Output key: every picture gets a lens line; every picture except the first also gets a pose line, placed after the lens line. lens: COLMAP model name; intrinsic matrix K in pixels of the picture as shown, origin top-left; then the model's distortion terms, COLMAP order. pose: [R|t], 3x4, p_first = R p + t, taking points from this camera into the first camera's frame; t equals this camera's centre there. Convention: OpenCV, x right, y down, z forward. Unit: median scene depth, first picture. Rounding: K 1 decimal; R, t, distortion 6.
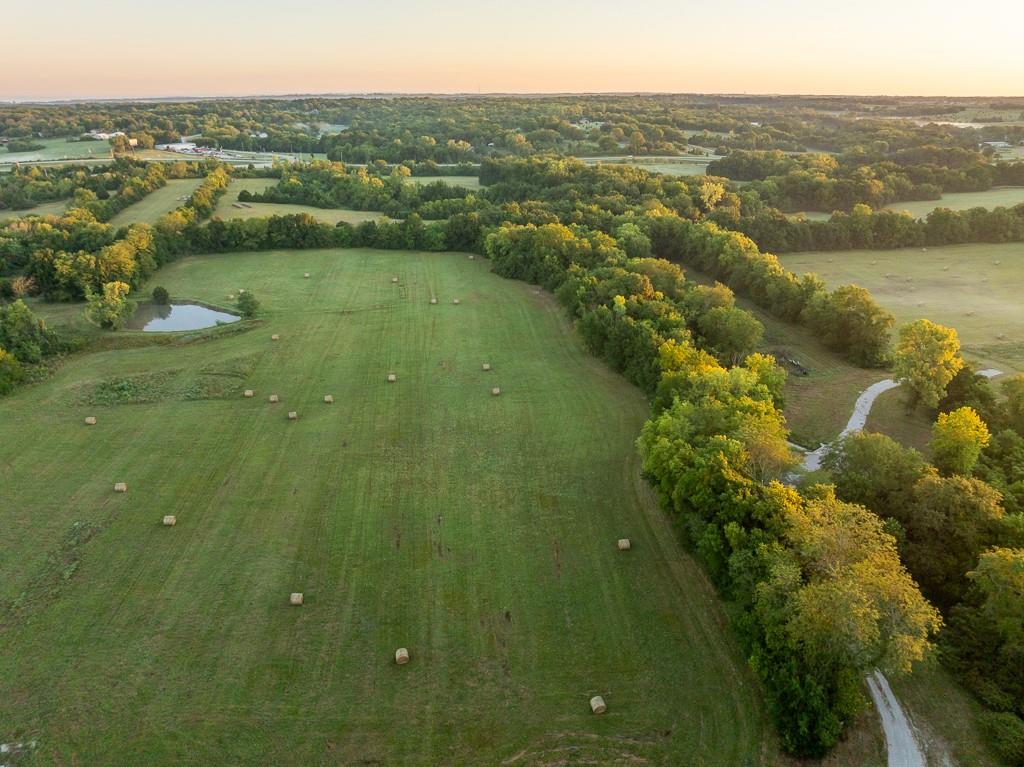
lens RADIAL K [[727.6, 0, 511.5], [0, 727.6, 385.5], [0, 0, 1]] dist [-0.051133, 0.018125]
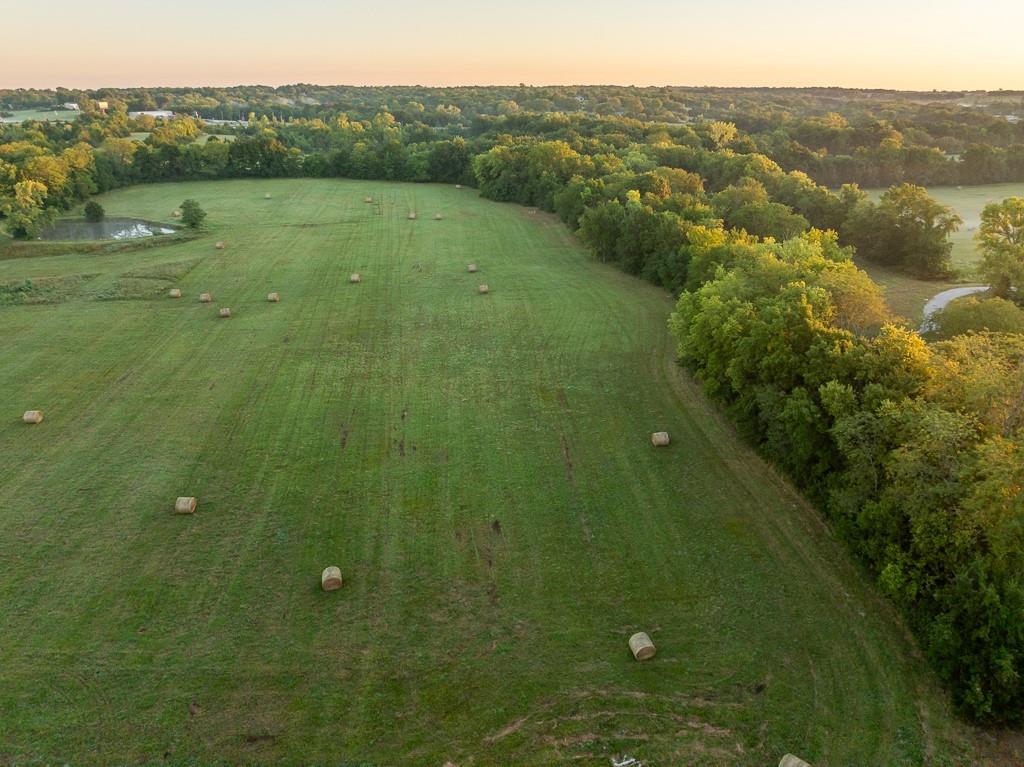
lens RADIAL K [[727.6, 0, 512.5], [0, 727.6, 382.0], [0, 0, 1]] dist [-0.051133, 0.018125]
pose [[0.999940, -0.001797, 0.010793, 0.002119], [0.001859, 0.999982, -0.005680, 0.151028], [-0.010782, 0.005700, 0.999926, 0.261908]]
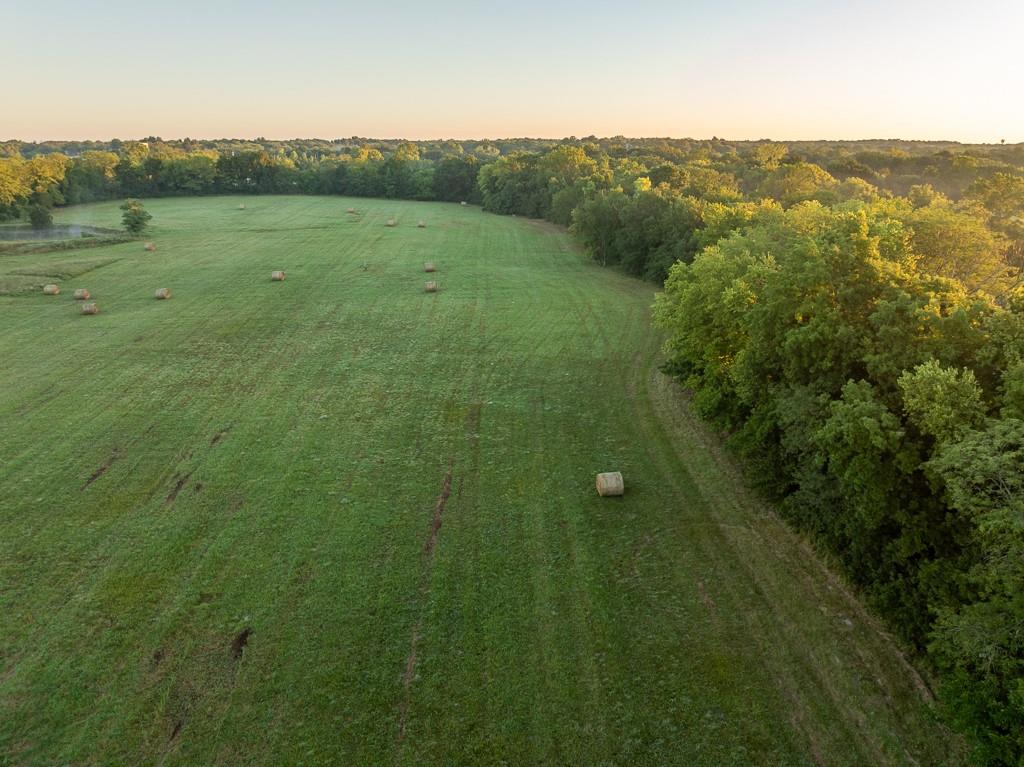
lens RADIAL K [[727.6, 0, 515.4], [0, 727.6, 381.8], [0, 0, 1]] dist [-0.051133, 0.018125]
pose [[0.998103, 0.016896, -0.059203, 0.113266], [-0.021642, 0.996522, -0.080466, 0.177060], [0.057637, 0.081595, 0.994998, 0.529925]]
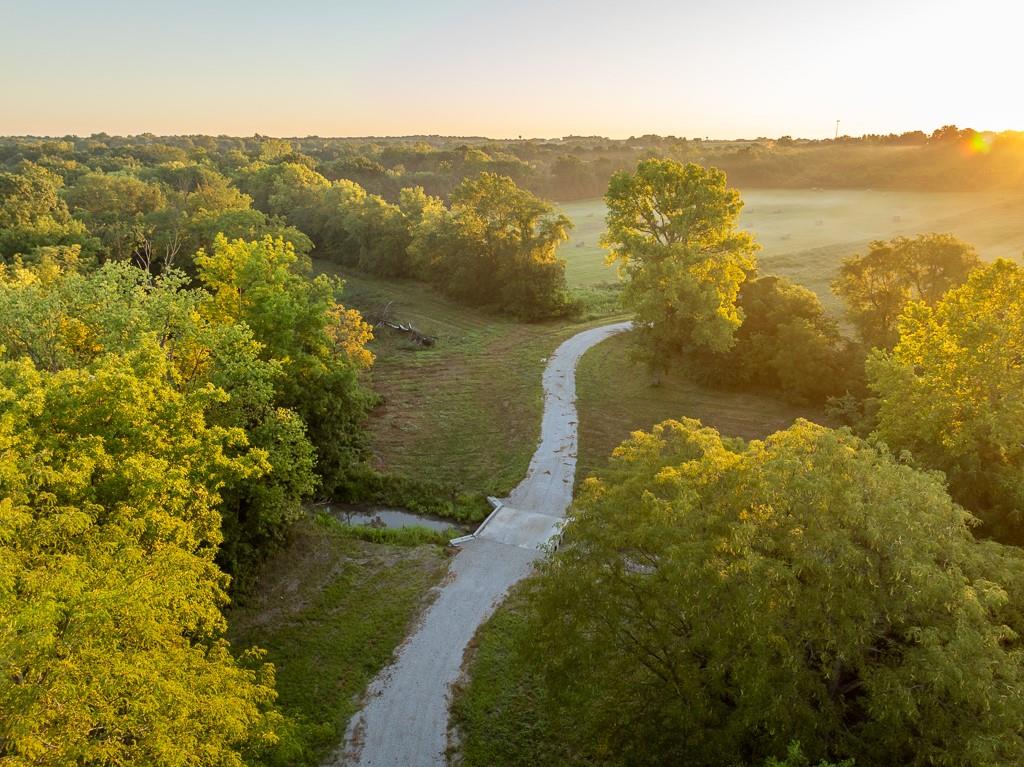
lens RADIAL K [[727.6, 0, 520.6], [0, 727.6, 376.5], [0, 0, 1]] dist [-0.051133, 0.018125]
pose [[0.872722, -0.145762, 0.465951, 0.356153], [0.184273, 0.982144, -0.037901, 0.048919], [-0.452106, 0.118939, 0.883999, 0.839557]]
